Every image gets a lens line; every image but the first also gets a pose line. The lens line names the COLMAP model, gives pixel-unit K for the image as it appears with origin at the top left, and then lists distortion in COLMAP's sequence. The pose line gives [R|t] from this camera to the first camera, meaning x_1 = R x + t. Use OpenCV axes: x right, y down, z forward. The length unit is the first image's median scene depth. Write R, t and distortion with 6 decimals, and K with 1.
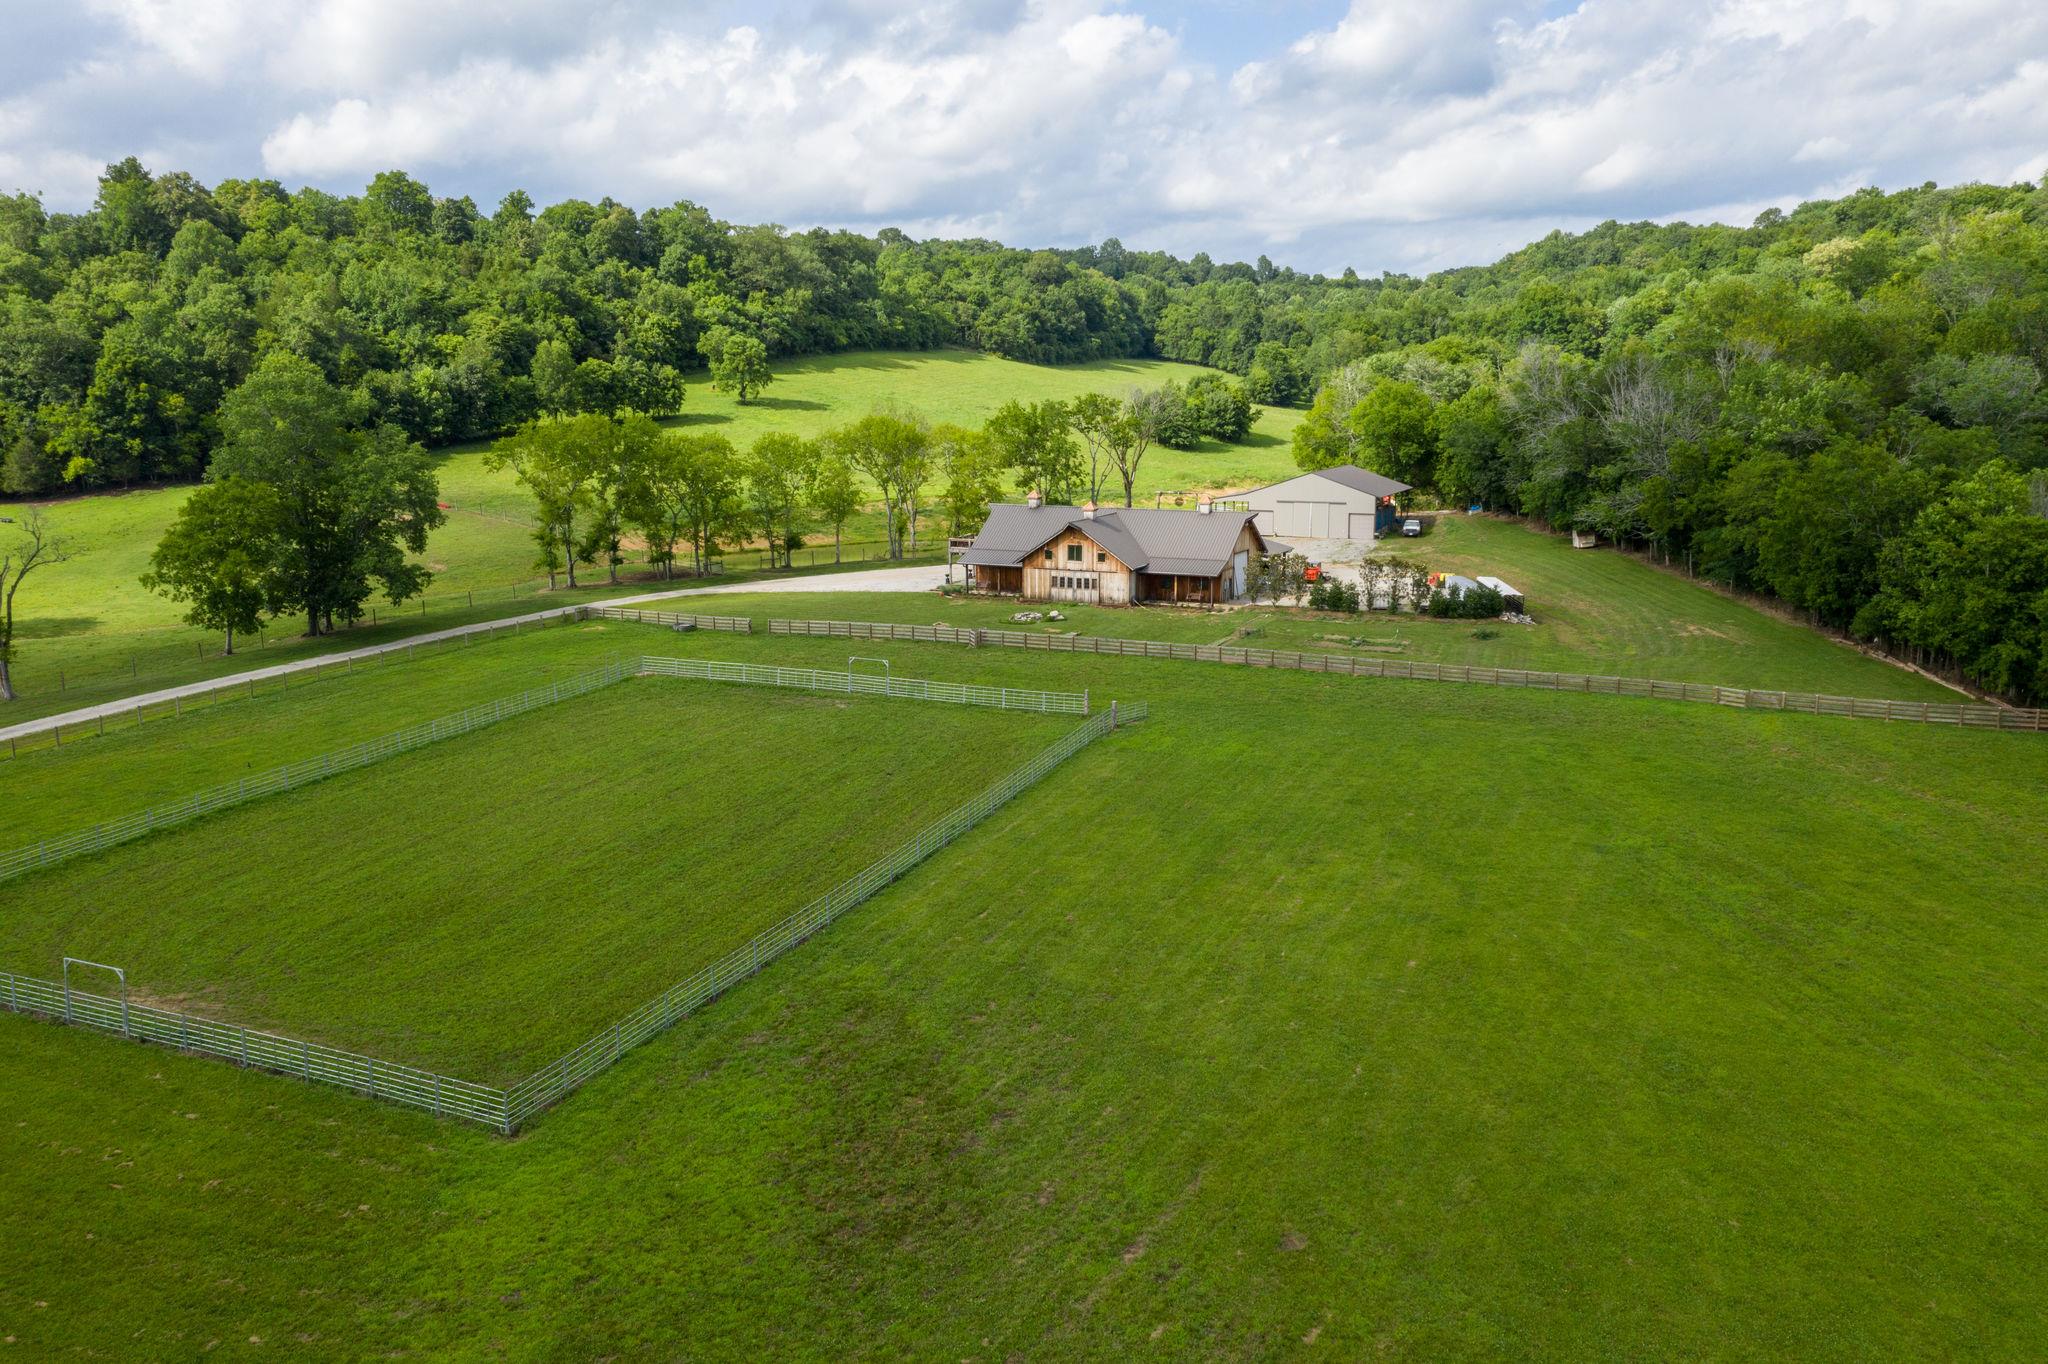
lens RADIAL K [[1617.4, 0, 1024.0], [0, 1617.4, 682.0], [0, 0, 1]] dist [-0.011231, -0.000336]
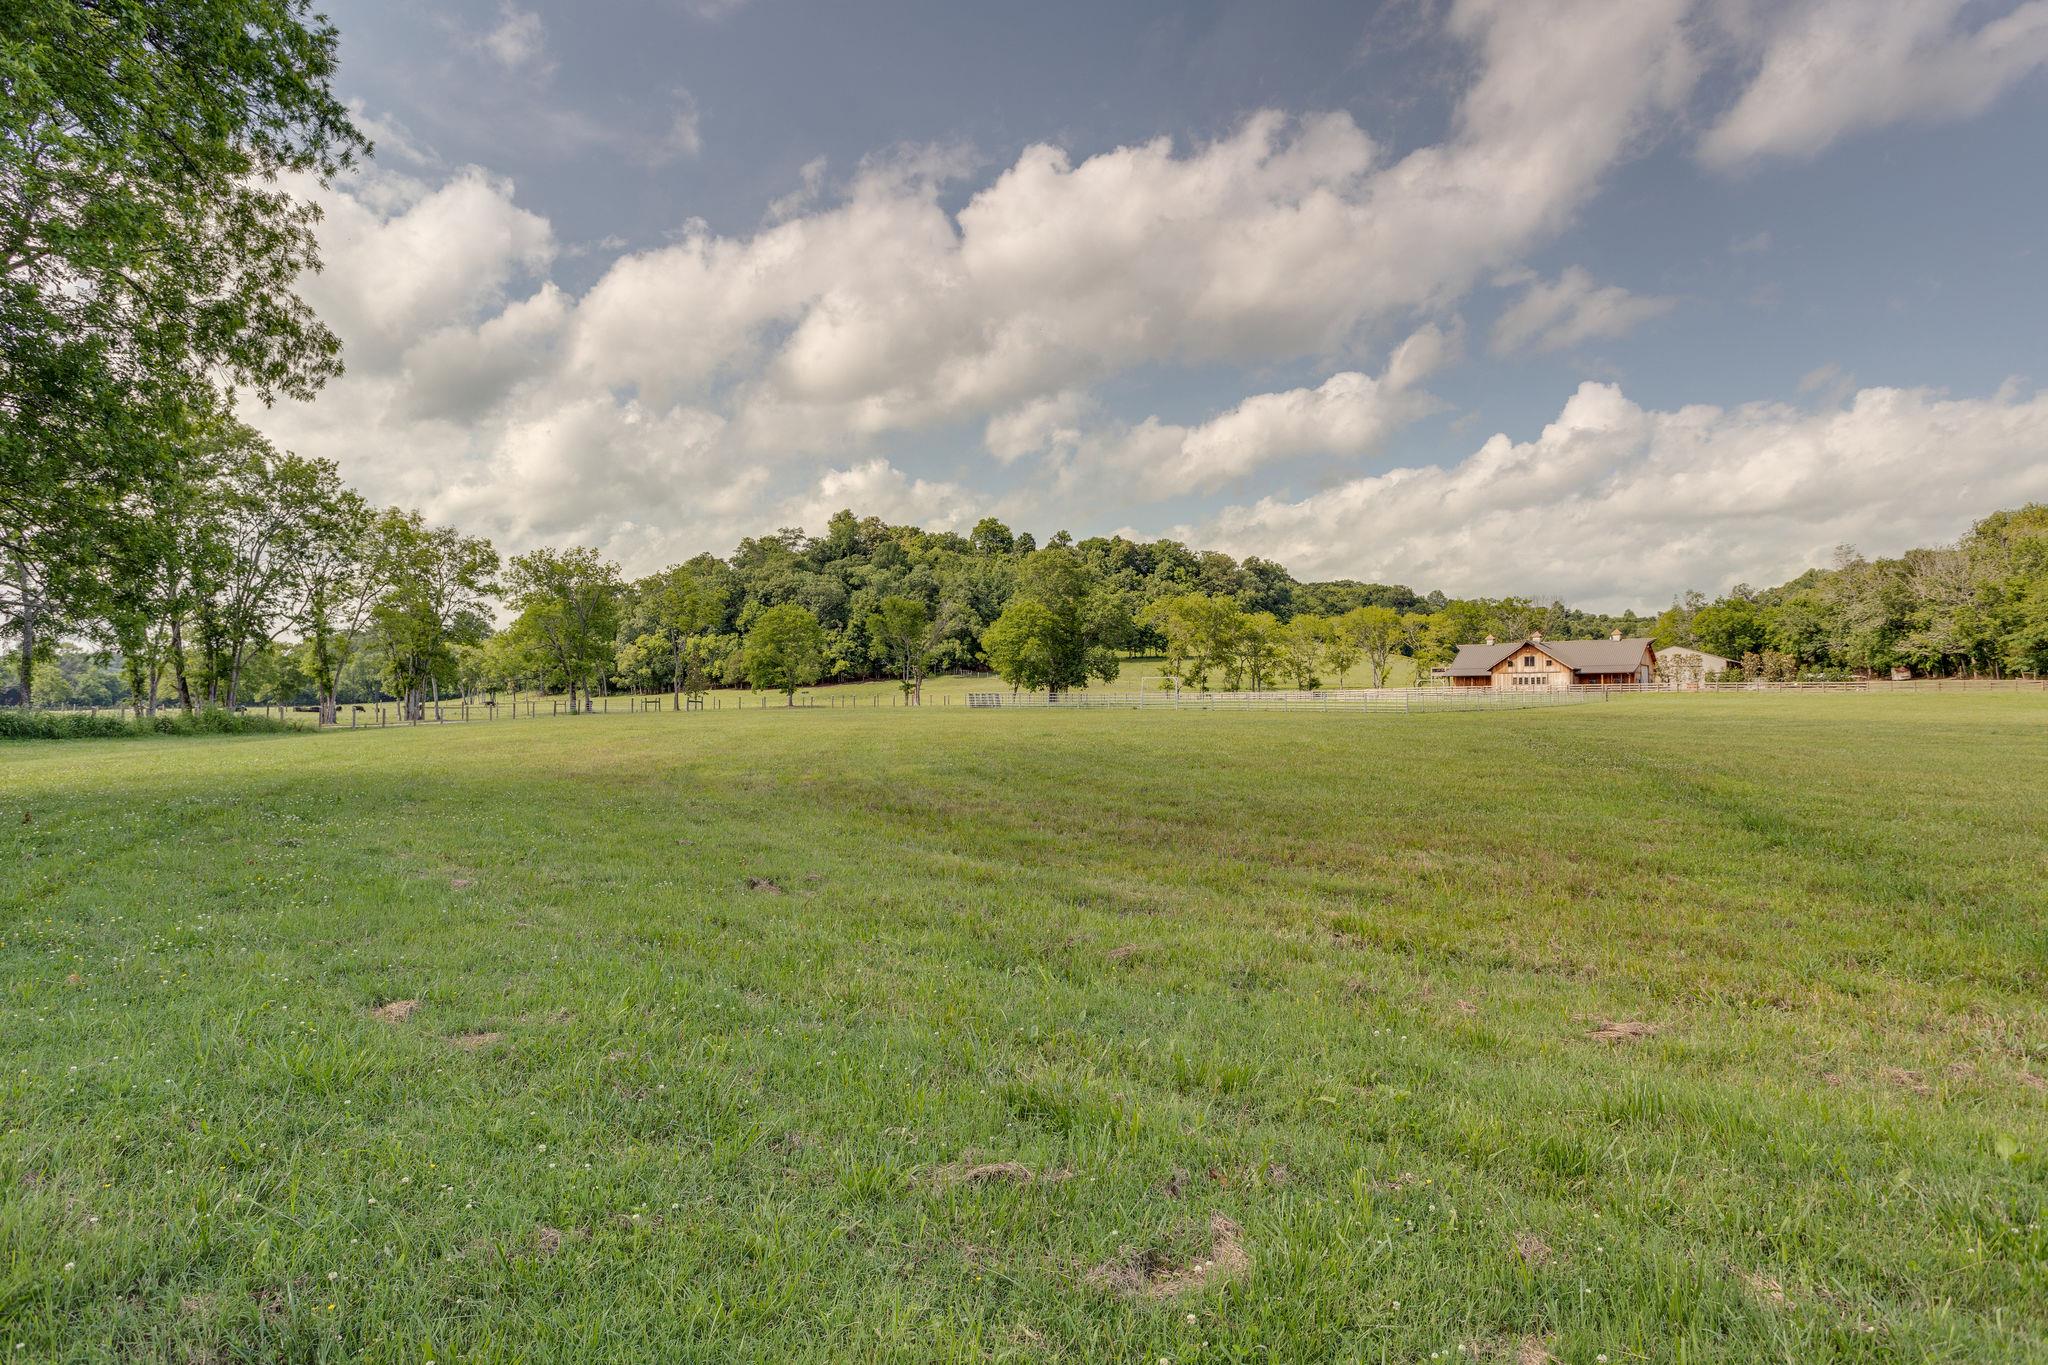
lens RADIAL K [[1231.5, 0, 1024.0], [0, 1231.5, 682.5], [0, 0, 1]] dist [-0.004867, 0.001484]
pose [[0.968544, -0.000495, -0.248843, -0.093634], [-0.053415, 0.976275, -0.209843, 0.138166], [0.243043, 0.216534, 0.945538, -0.142415]]
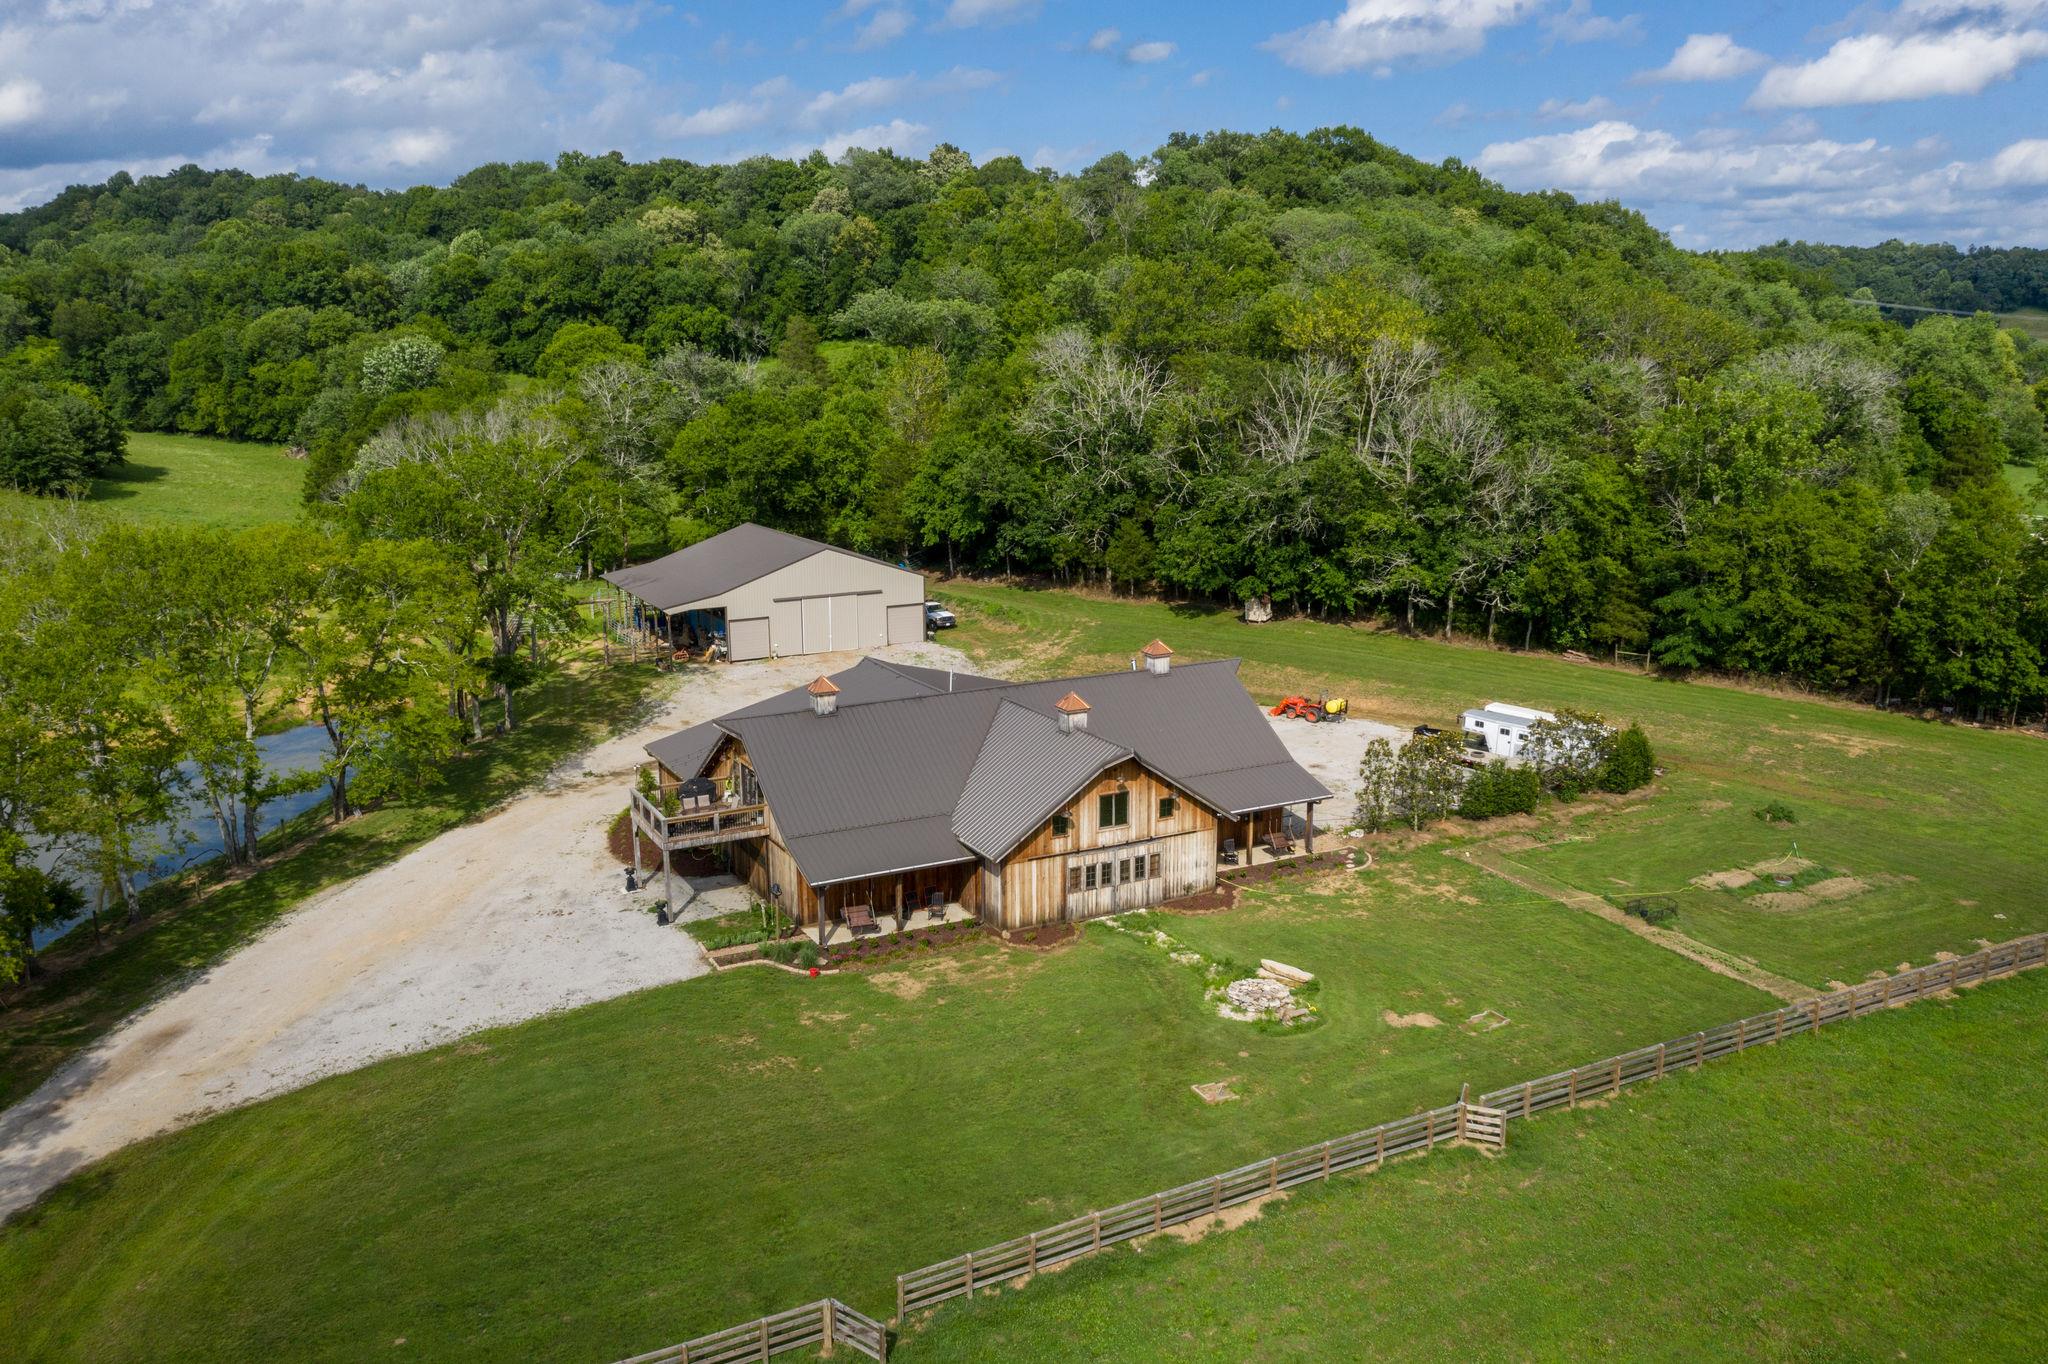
lens RADIAL K [[1617.4, 0, 1024.0], [0, 1617.4, 682.0], [0, 0, 1]] dist [-0.011231, -0.000336]
pose [[0.597967, -0.163539, 0.784660, -0.223982], [0.149933, 0.984506, 0.090932, -0.106195], [-0.787373, 0.063272, 0.613221, 0.481988]]
